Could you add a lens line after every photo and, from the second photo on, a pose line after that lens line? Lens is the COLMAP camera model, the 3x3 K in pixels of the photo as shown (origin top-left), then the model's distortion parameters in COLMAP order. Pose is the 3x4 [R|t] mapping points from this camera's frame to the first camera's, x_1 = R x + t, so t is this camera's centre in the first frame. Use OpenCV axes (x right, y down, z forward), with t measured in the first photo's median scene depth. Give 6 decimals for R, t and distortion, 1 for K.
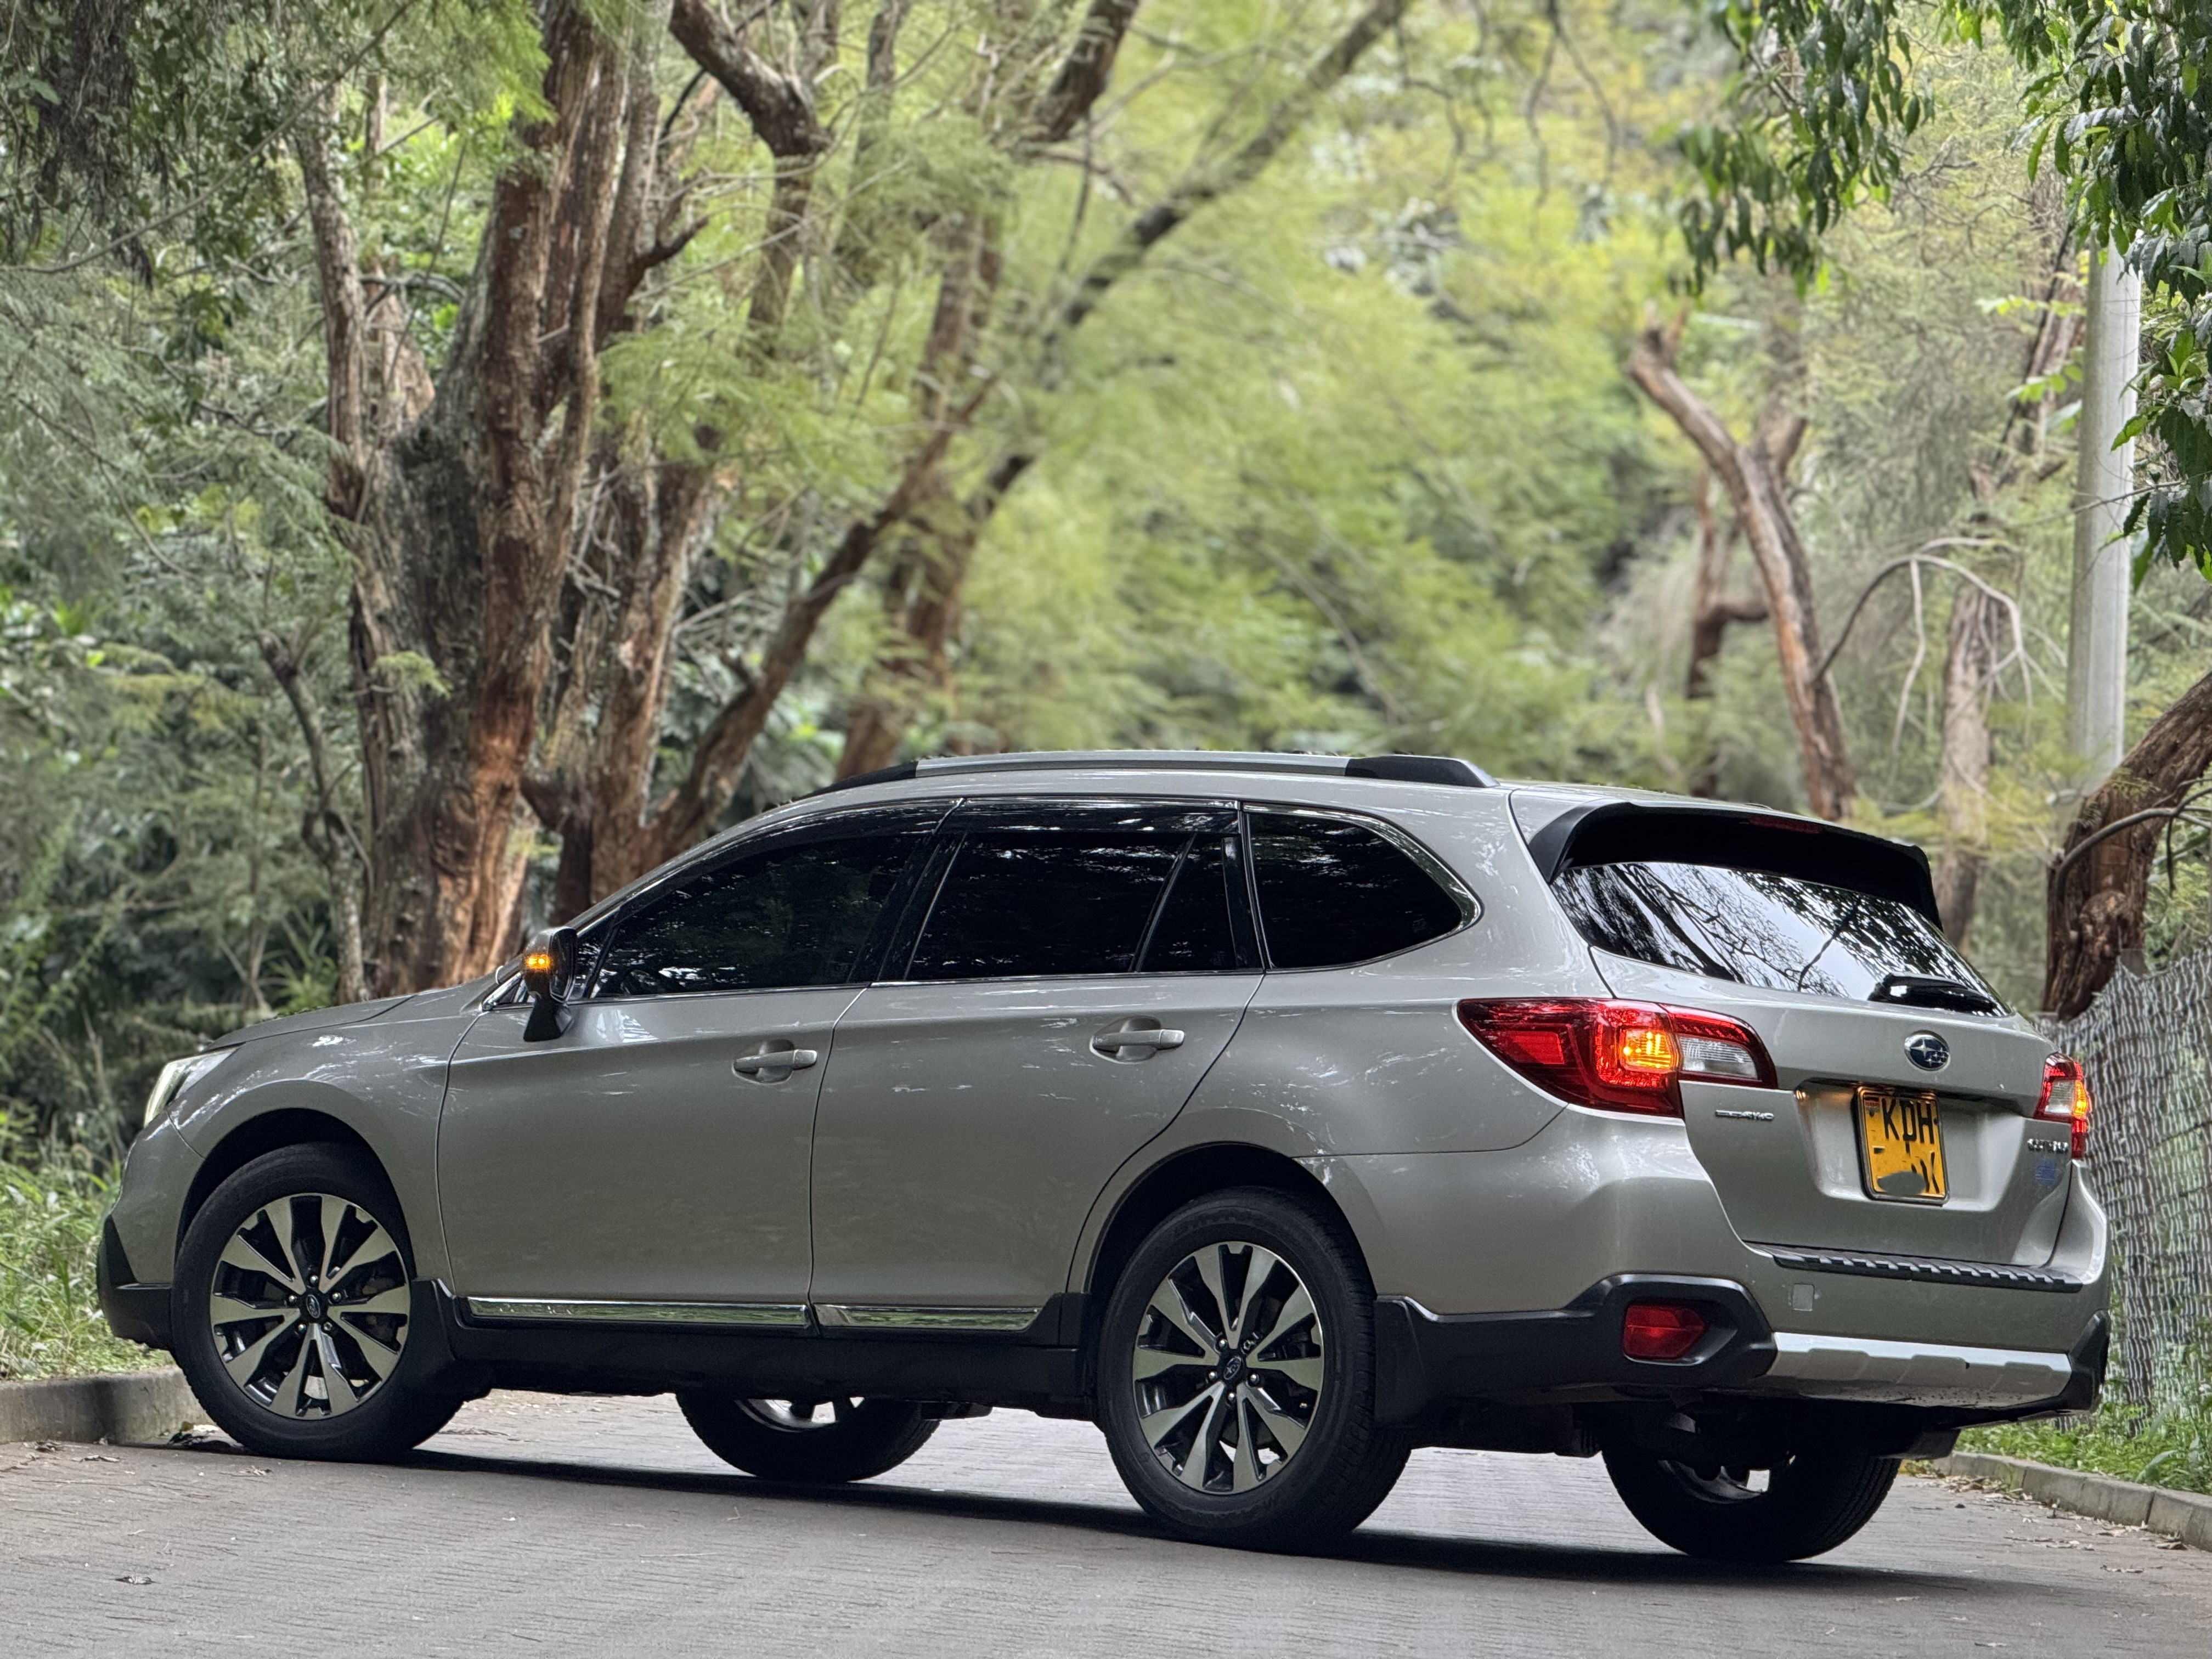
lens RADIAL K [[7712.8, 0, 1106.0], [0, 7712.8, 829.5], [0, 0, 1]] dist [0.192049, -0.804722]
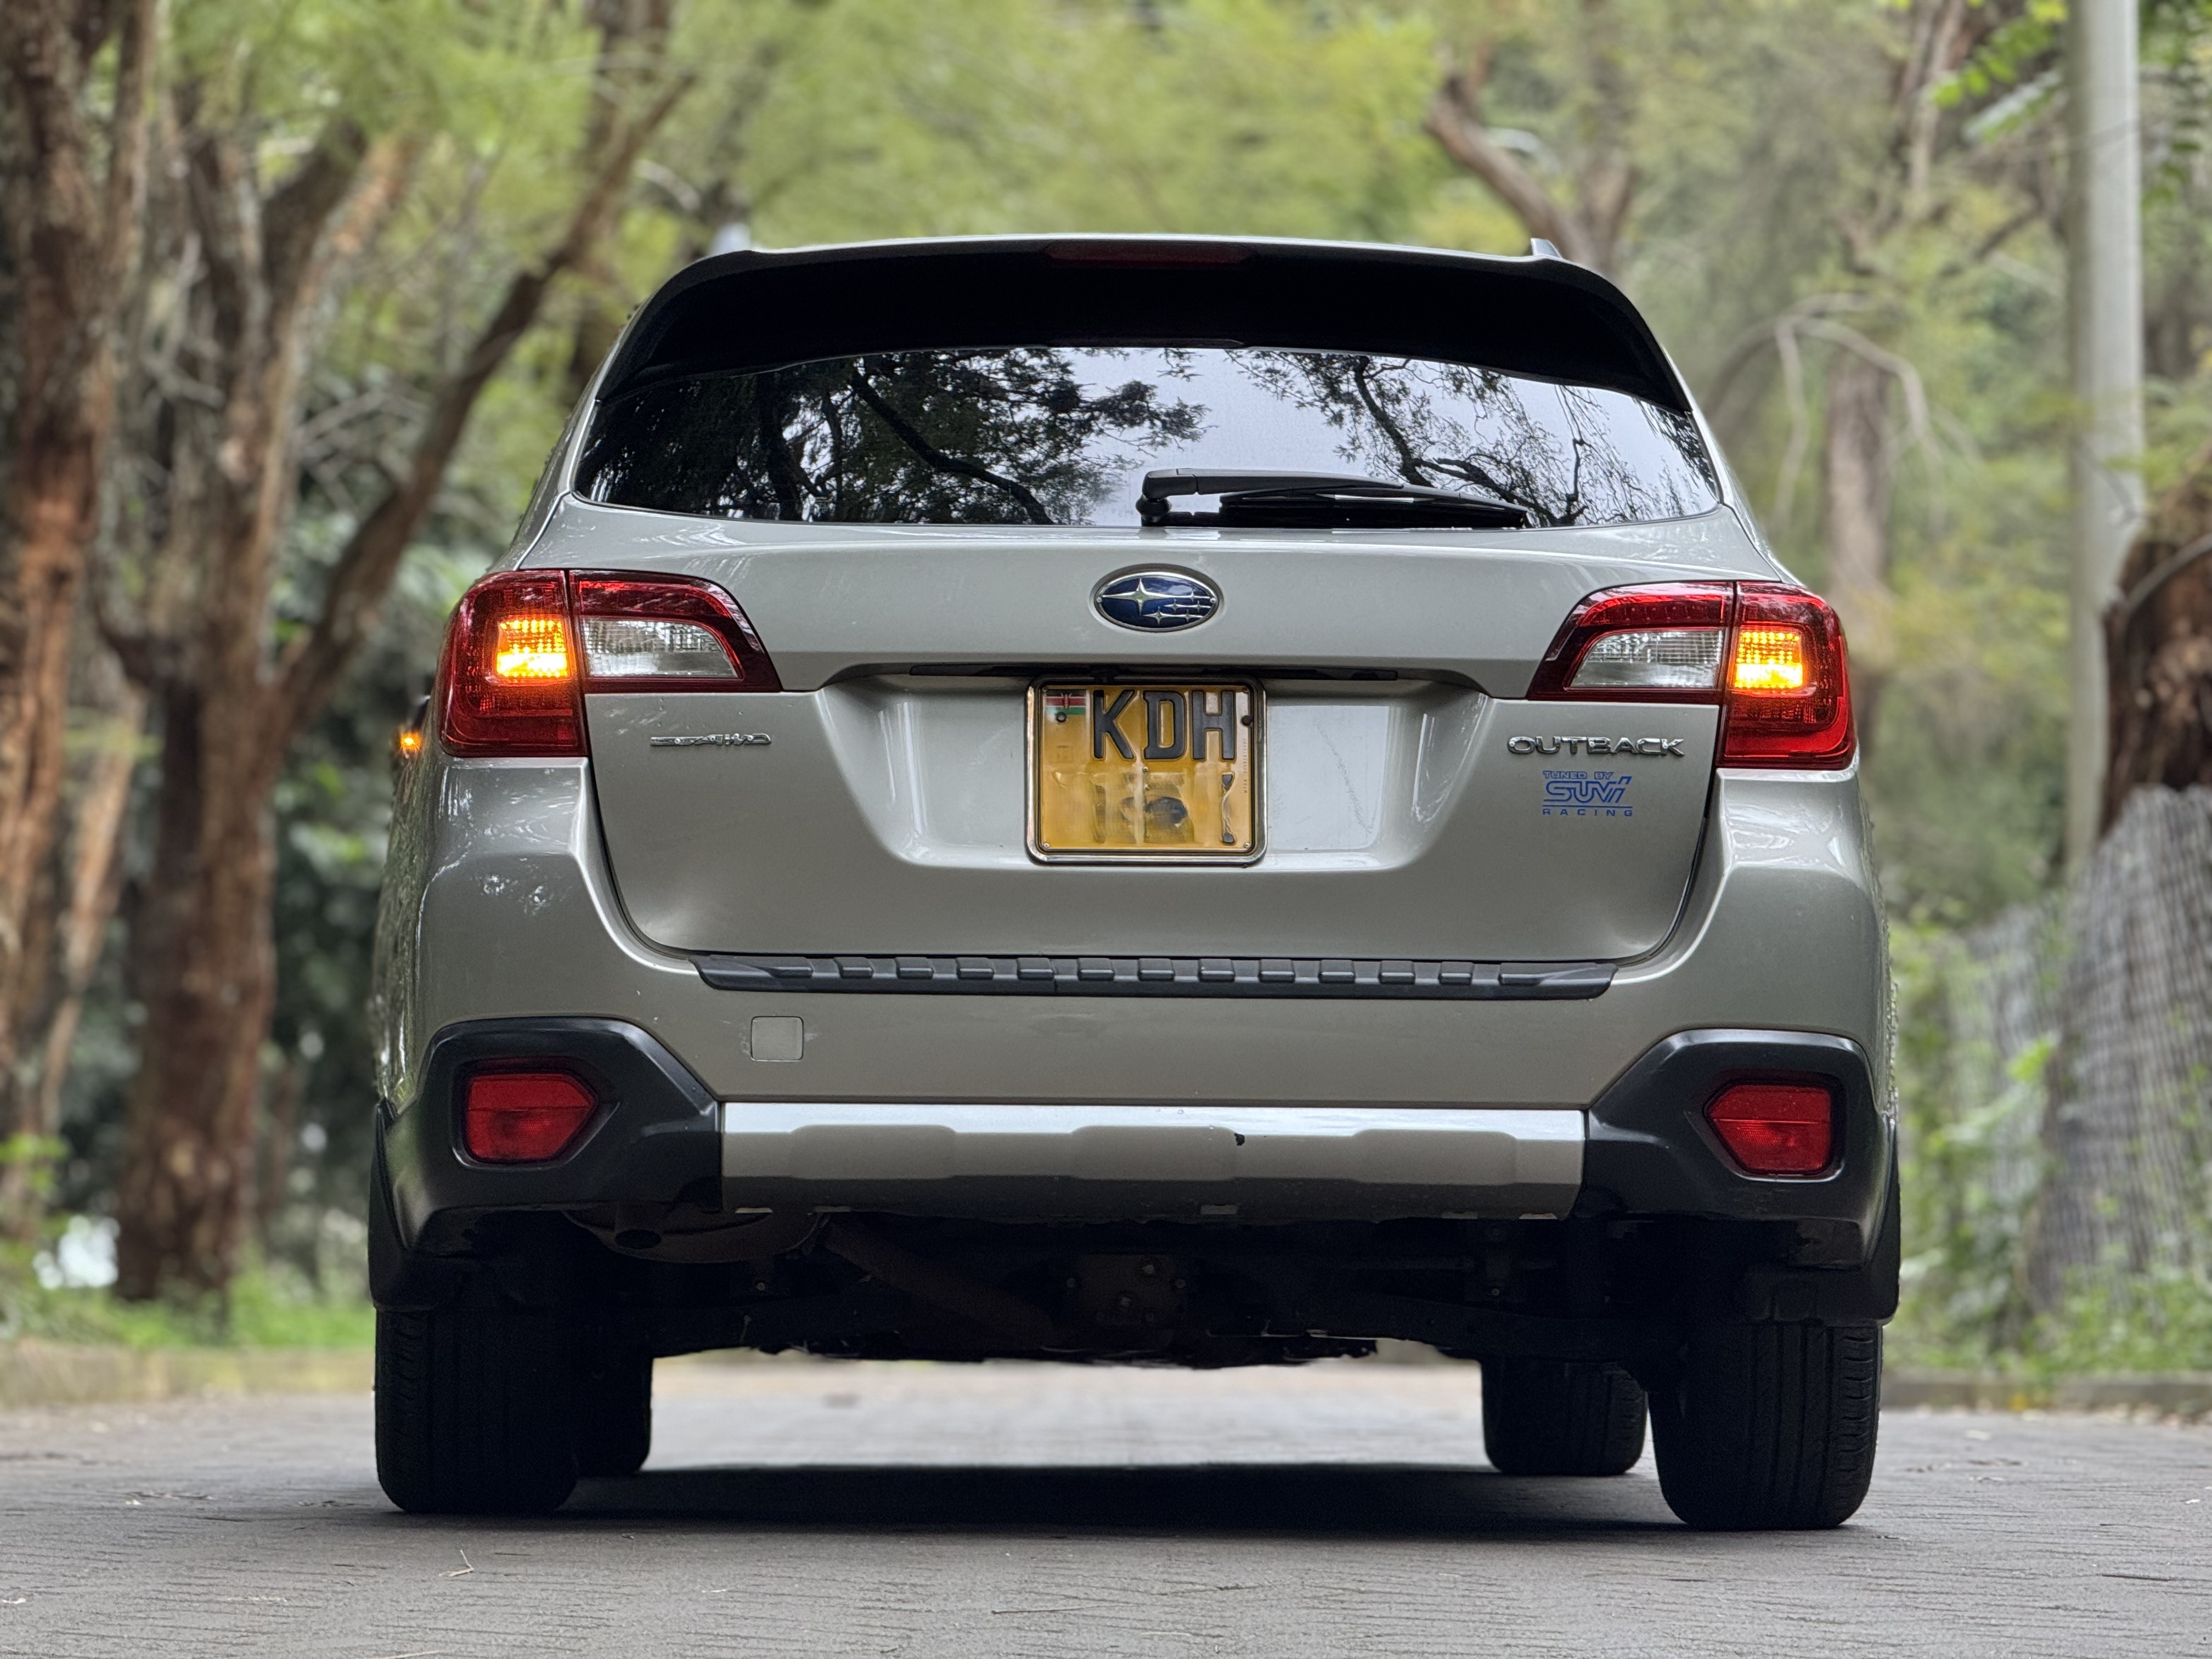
lens RADIAL K [[7712.8, 0, 1106.0], [0, 7712.8, 829.5], [0, 0, 1]] dist [0.192049, -0.804722]
pose [[0.997614, -0.051829, 0.045614, -0.011703], [0.051841, 0.998655, 0.000924, 0.018523], [-0.045600, 0.001443, 0.998959, 0.217129]]
